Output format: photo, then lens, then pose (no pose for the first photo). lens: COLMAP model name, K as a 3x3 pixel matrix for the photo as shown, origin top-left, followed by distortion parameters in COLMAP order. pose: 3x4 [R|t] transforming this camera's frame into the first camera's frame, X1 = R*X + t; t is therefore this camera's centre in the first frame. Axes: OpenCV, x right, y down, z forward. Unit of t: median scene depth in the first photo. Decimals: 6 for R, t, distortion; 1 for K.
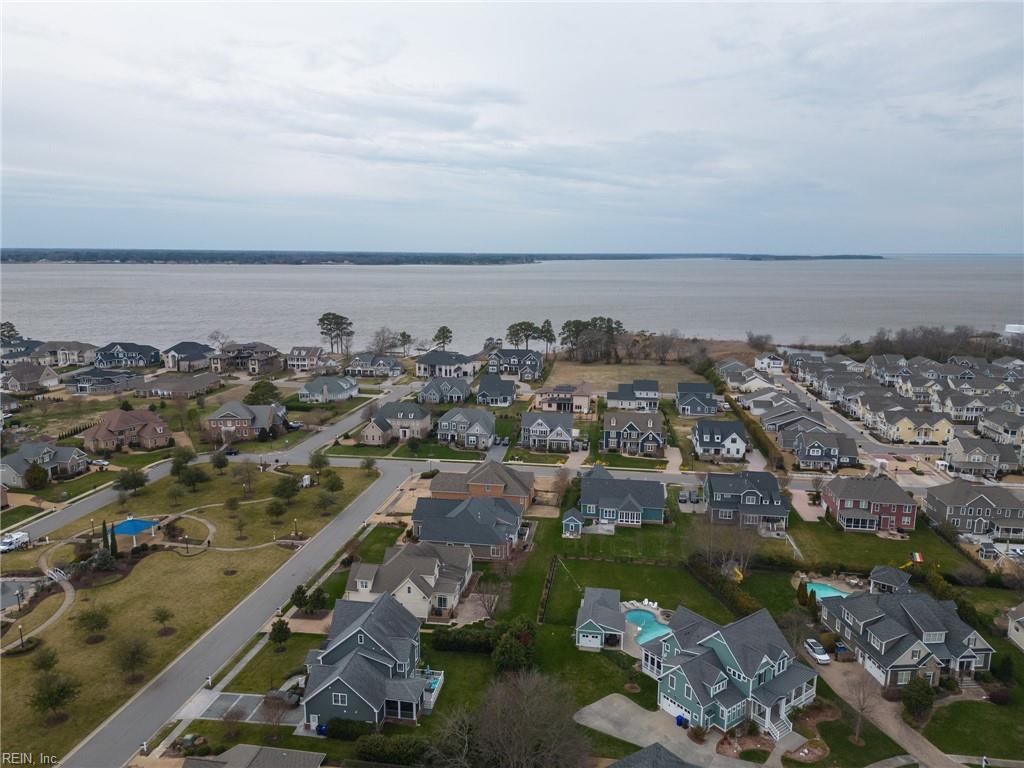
lens RADIAL K [[717.7, 0, 518.7], [0, 717.7, 387.8], [0, 0, 1]] dist [0.070757, -0.060980]
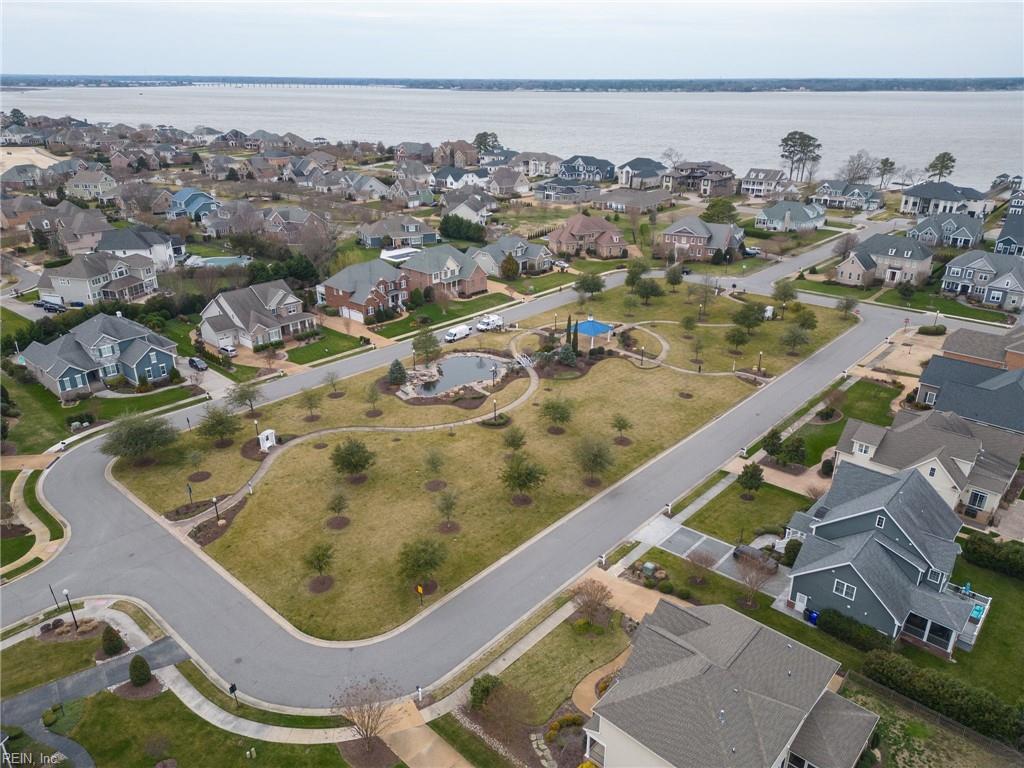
lens RADIAL K [[717.7, 0, 508.2], [0, 717.7, 392.1], [0, 0, 1]] dist [0.070757, -0.060980]
pose [[0.835657, 0.212178, -0.506613, -0.110618], [-0.098208, 0.965228, 0.242260, 0.048304], [0.540400, -0.152693, 0.827438, 0.127191]]
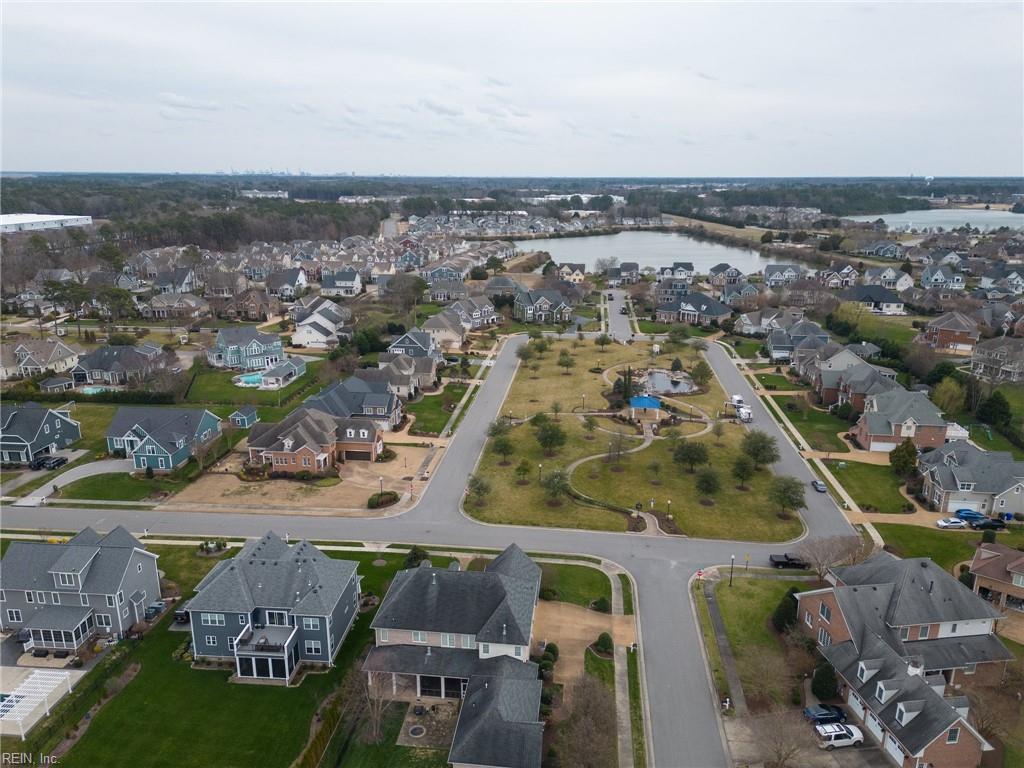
lens RADIAL K [[717.7, 0, 504.2], [0, 717.7, 385.2], [0, 0, 1]] dist [0.070757, -0.060980]
pose [[-0.999457, -0.004056, -0.032709, -0.249087], [-0.018415, 0.891771, 0.452112, -0.311529], [0.027335, 0.452469, -0.891361, 1.817599]]
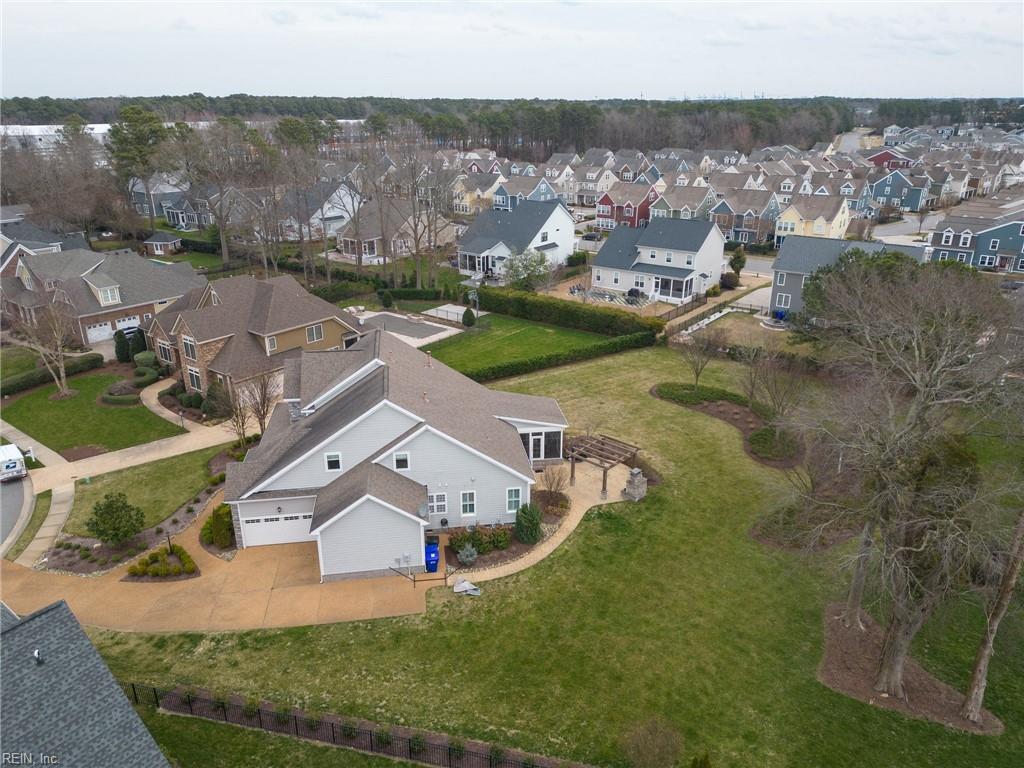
lens RADIAL K [[717.7, 0, 508.7], [0, 717.7, 385.1], [0, 0, 1]] dist [0.070757, -0.060980]
pose [[-0.857733, -0.195269, 0.475567, -0.065167], [0.088463, 0.855197, 0.510699, 0.129054], [-0.506427, 0.480113, -0.716256, 0.416632]]
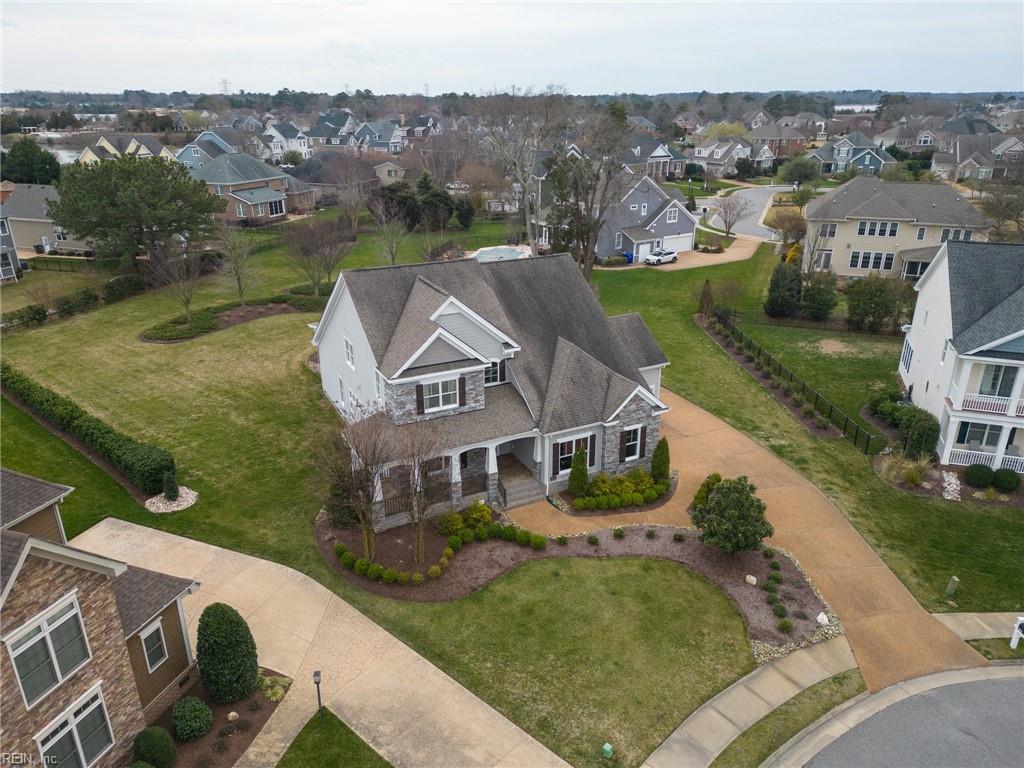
lens RADIAL K [[717.7, 0, 510.5], [0, 717.7, 385.5], [0, 0, 1]] dist [0.070757, -0.060980]
pose [[-0.217973, 0.351446, -0.910480, 0.357381], [-0.181709, 0.901985, 0.391669, 0.210645], [0.958890, 0.250816, -0.132747, 0.277866]]
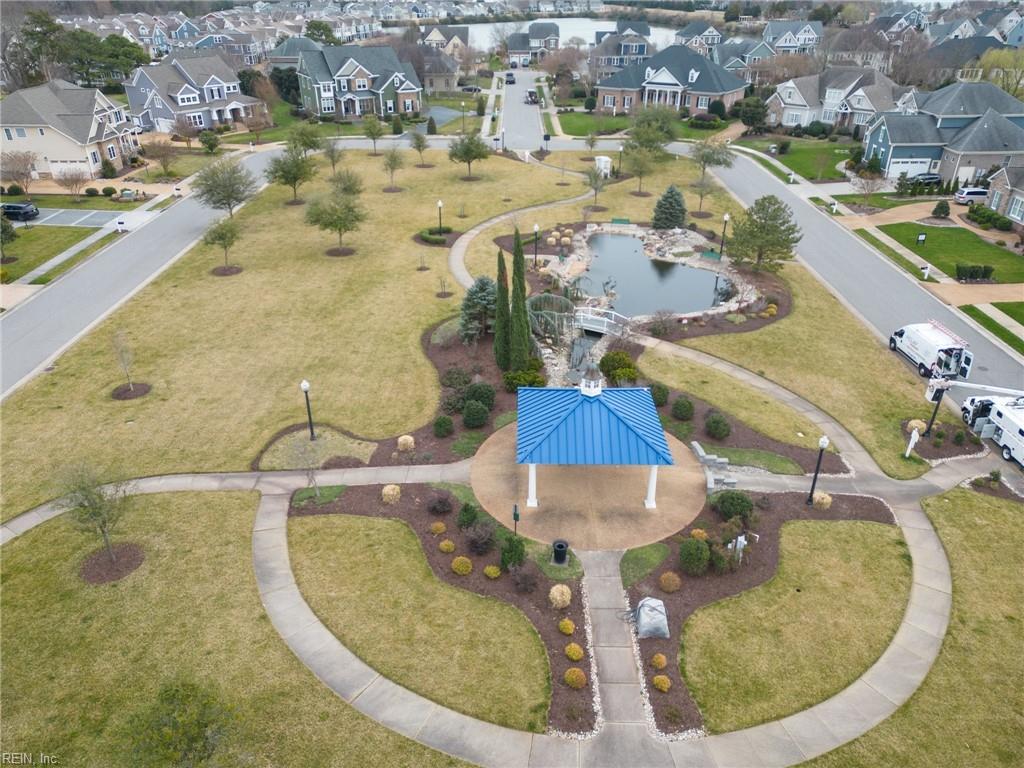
lens RADIAL K [[717.7, 0, 510.3], [0, 717.7, 389.3], [0, 0, 1]] dist [0.070757, -0.060980]
pose [[-0.989141, 0.066013, -0.131312, -0.436030], [-0.033172, 0.770125, 0.637030, 0.035191], [0.143179, 0.634468, -0.759572, 1.061880]]
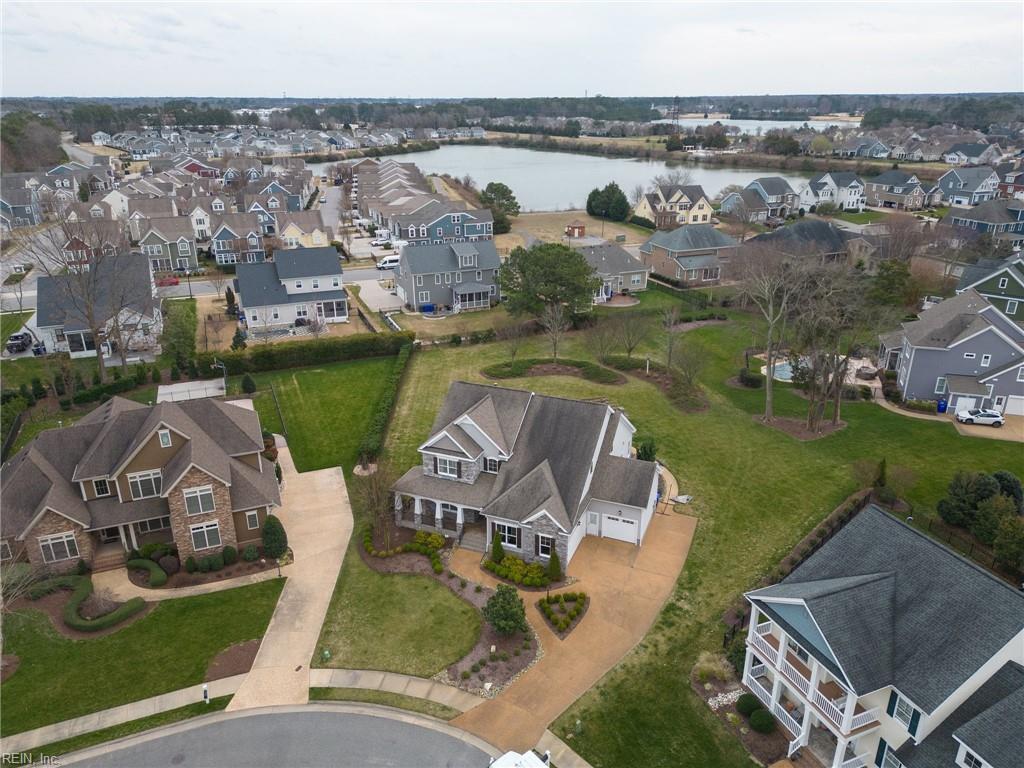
lens RADIAL K [[717.7, 0, 511.9], [0, 717.7, 378.4], [0, 0, 1]] dist [0.070757, -0.060980]
pose [[-0.876843, 0.168297, -0.450358, 0.300232], [-0.093471, 0.859182, 0.503060, 0.079180], [0.471603, 0.483200, -0.737637, 0.485895]]
